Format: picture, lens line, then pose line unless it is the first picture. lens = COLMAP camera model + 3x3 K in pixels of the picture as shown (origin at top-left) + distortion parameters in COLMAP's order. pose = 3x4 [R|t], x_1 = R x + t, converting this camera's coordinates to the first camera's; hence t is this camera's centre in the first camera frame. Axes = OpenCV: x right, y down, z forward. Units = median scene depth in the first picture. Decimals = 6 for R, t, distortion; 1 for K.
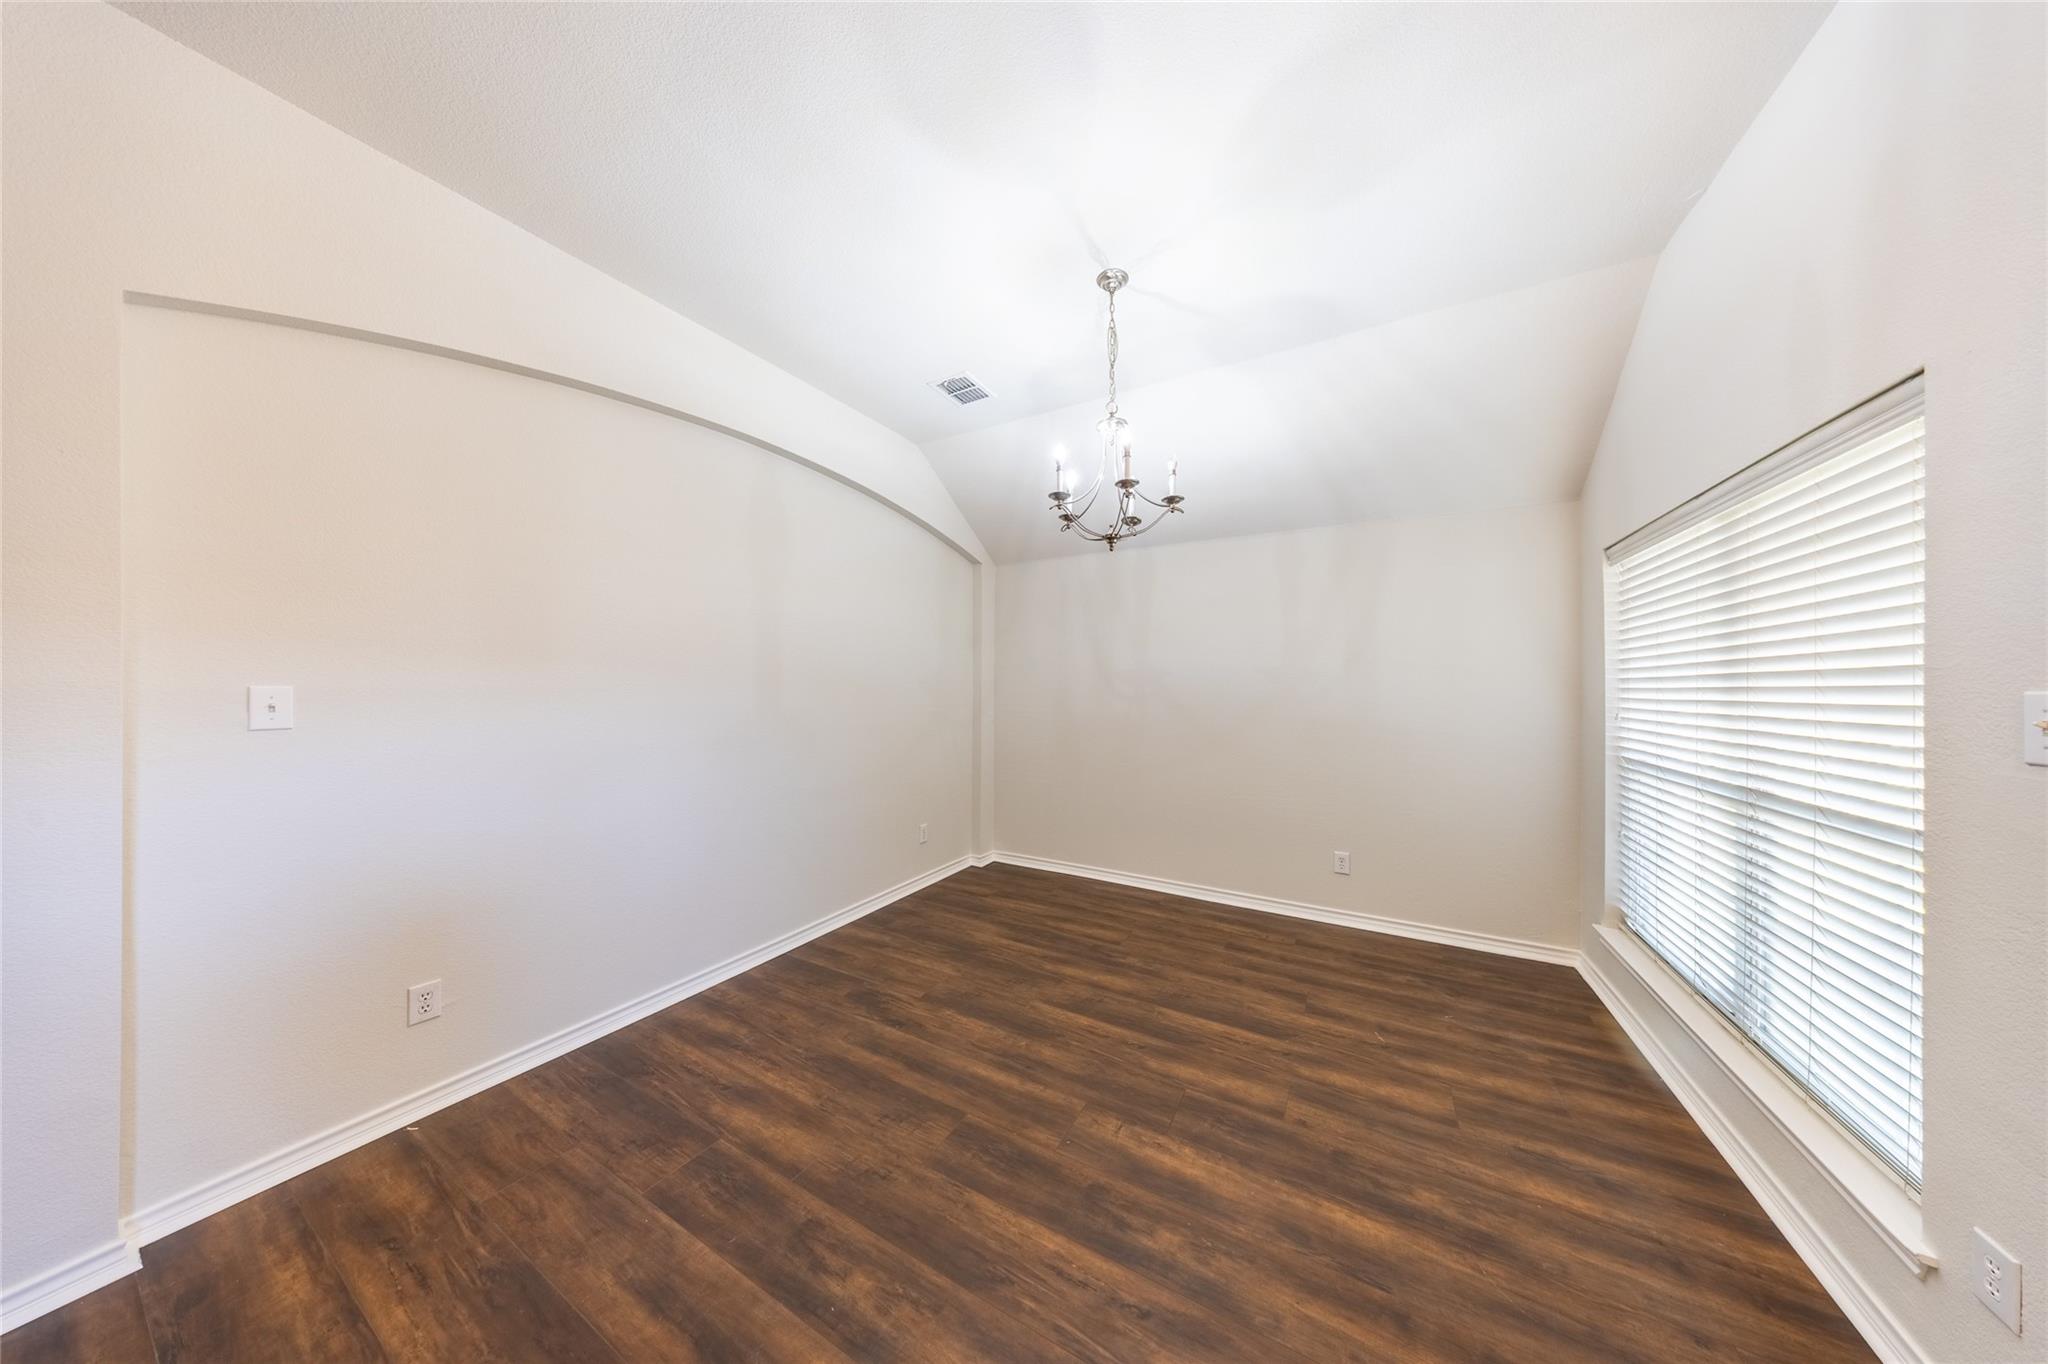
lens RADIAL K [[598.1, 0, 1023.8], [0, 598.1, 683.9], [0, 0, 1]] dist [0.000131, -0.000284]
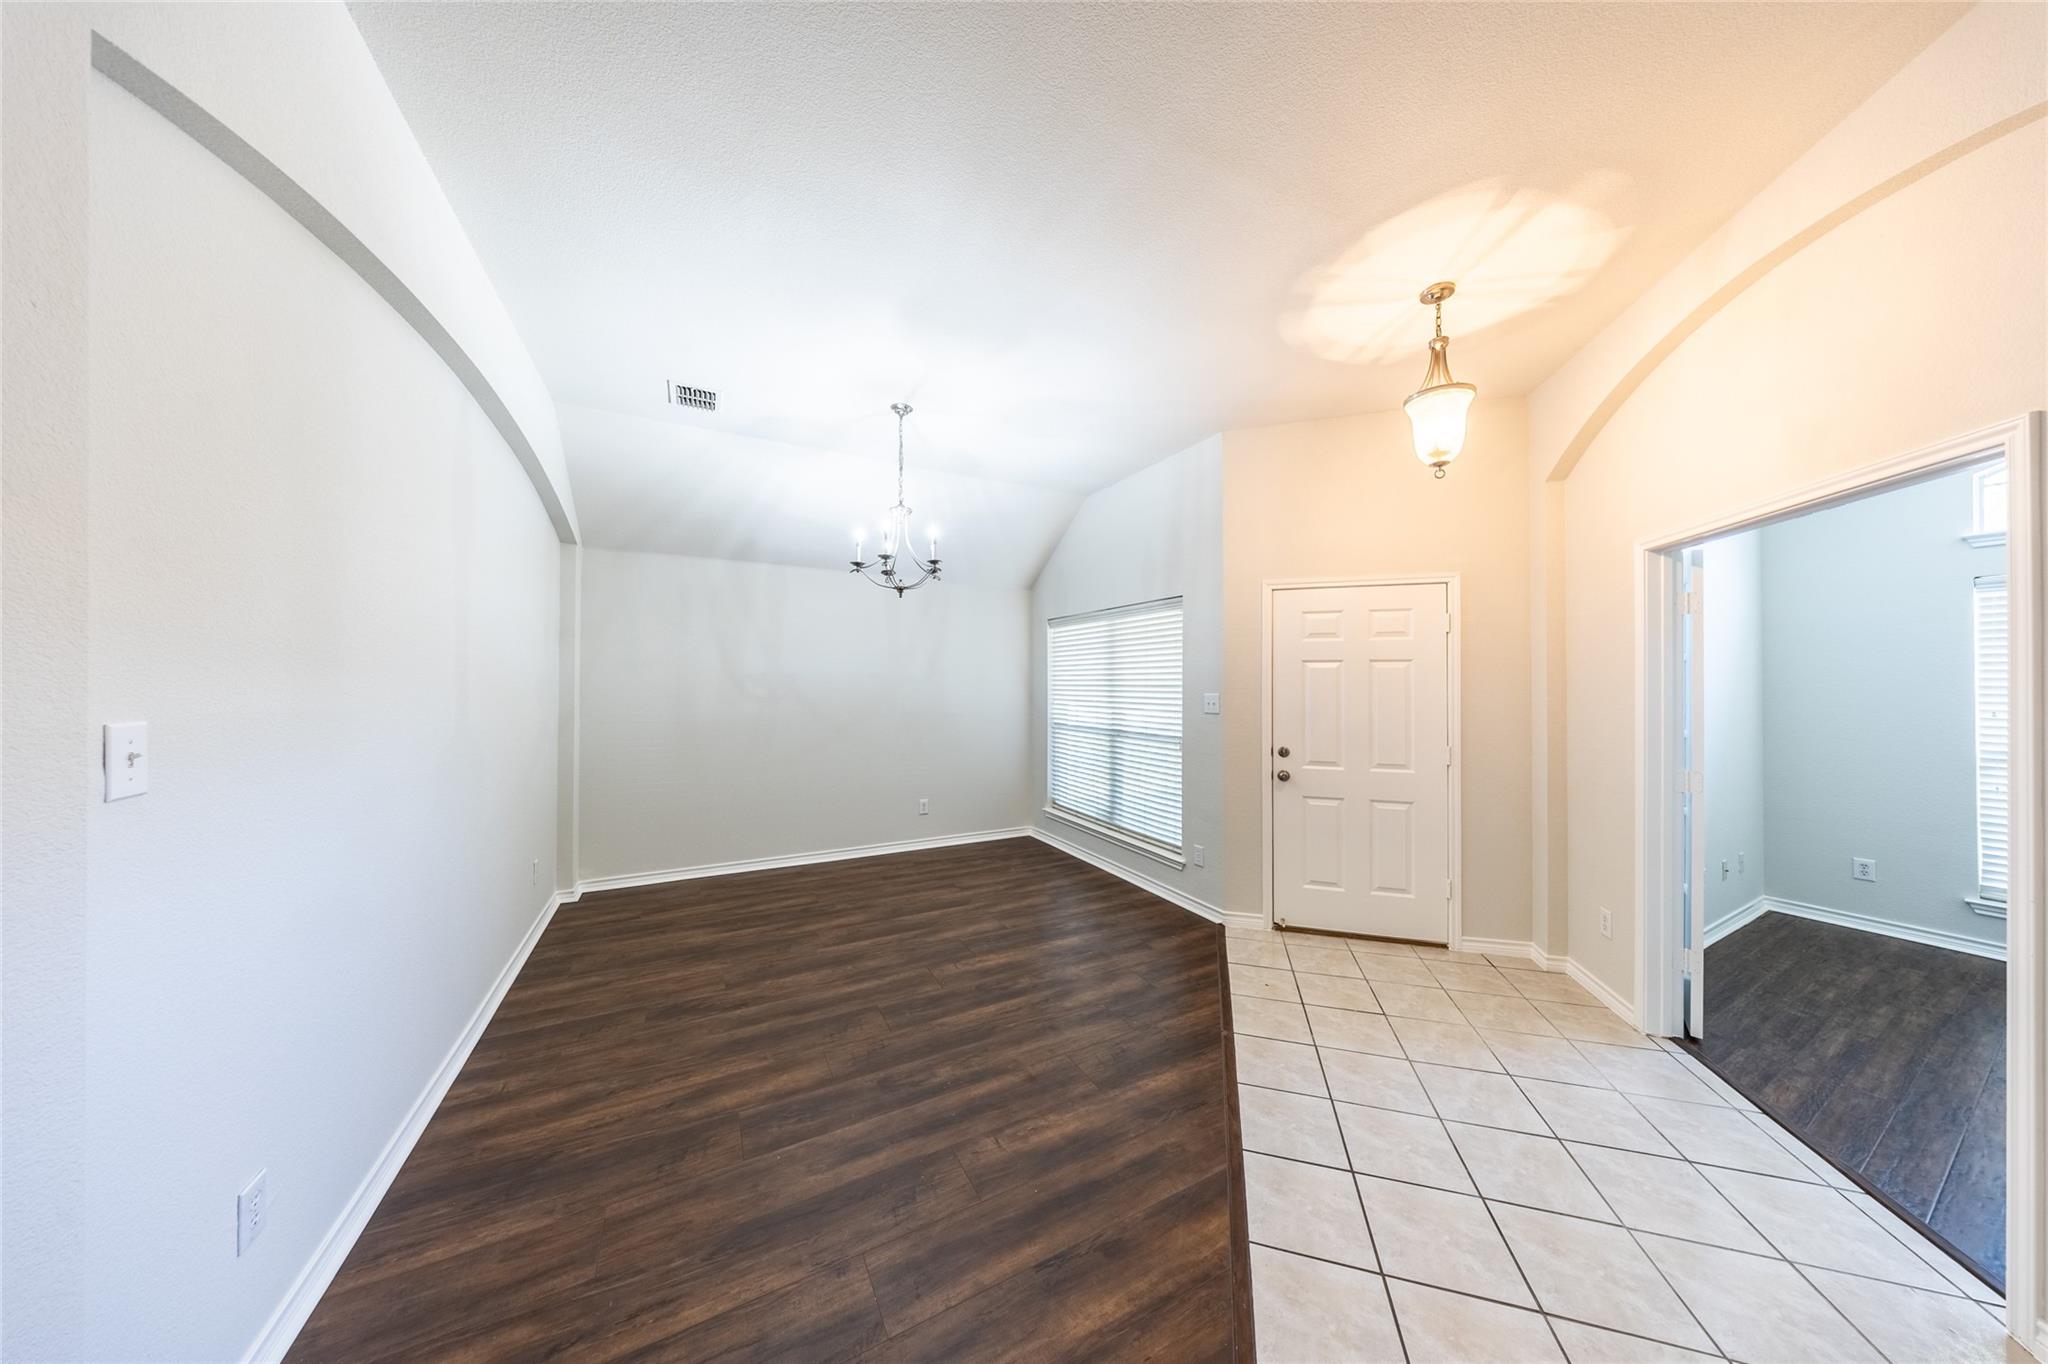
lens RADIAL K [[598.1, 0, 1036.0], [0, 598.1, 689.3], [0, 0, 1]] dist [0.000131, -0.000284]
pose [[0.526349, -0.010062, 0.850209, -0.852164], [-0.003856, 0.999891, 0.014220, -0.025688], [-0.850260, -0.010763, 0.526253, -0.025357]]
